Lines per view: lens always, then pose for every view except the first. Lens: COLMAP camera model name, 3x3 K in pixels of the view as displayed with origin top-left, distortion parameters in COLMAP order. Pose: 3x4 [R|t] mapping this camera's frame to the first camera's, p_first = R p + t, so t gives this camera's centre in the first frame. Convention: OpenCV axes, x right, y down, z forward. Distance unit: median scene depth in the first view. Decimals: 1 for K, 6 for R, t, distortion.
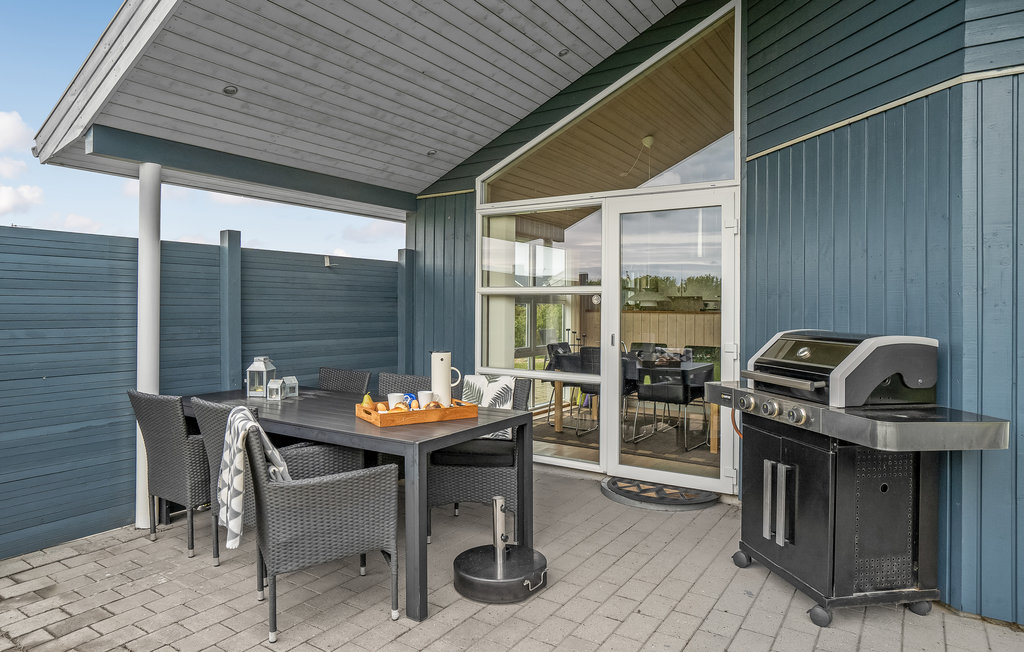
lens RADIAL K [[624.2, 0, 512.5], [0, 624.2, 305.7], [0, 0, 1]] dist [-0.044095, 0.000988]
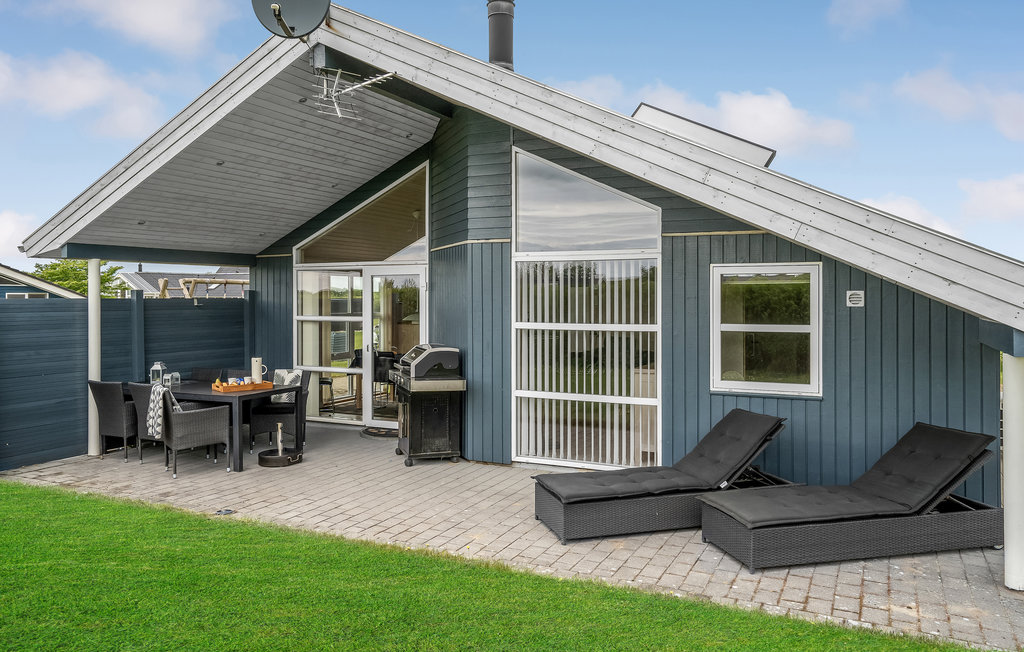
lens RADIAL K [[745.2, 0, 511.2], [0, 745.2, 300.9], [0, 0, 1]] dist [0.000505, -0.000748]
pose [[0.993393, -0.009981, 0.114325, 0.380056], [0.009351, 0.999938, 0.006045, -0.101771], [-0.114379, -0.004936, 0.993425, -1.314162]]
